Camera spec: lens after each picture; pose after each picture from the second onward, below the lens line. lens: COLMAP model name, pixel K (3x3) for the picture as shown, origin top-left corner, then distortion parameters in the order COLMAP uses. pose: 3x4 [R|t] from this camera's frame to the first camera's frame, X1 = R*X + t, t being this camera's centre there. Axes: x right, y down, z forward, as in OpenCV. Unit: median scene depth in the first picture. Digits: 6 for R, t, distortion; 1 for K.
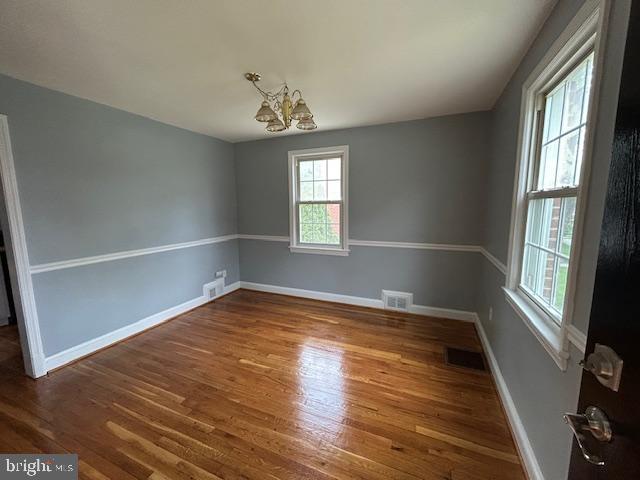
lens RADIAL K [[262.1, 0, 317.4], [0, 262.1, 240.9], [0, 0, 1]] dist [-0.001918, 0.000942]
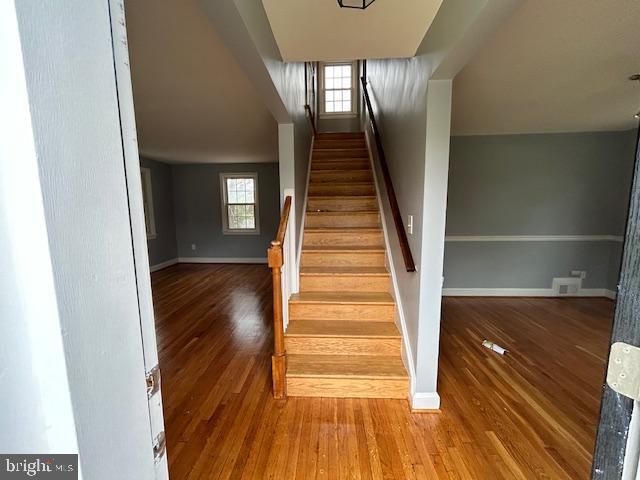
lens RADIAL K [[262.1, 0, 318.0], [0, 262.1, 234.7], [0, 0, 1]] dist [-0.001918, 0.000942]
pose [[0.364065, 0.106411, -0.925275, 0.166702], [-0.115336, 0.990956, 0.068583, 0.030210], [0.924205, 0.081748, 0.373045, -0.265106]]
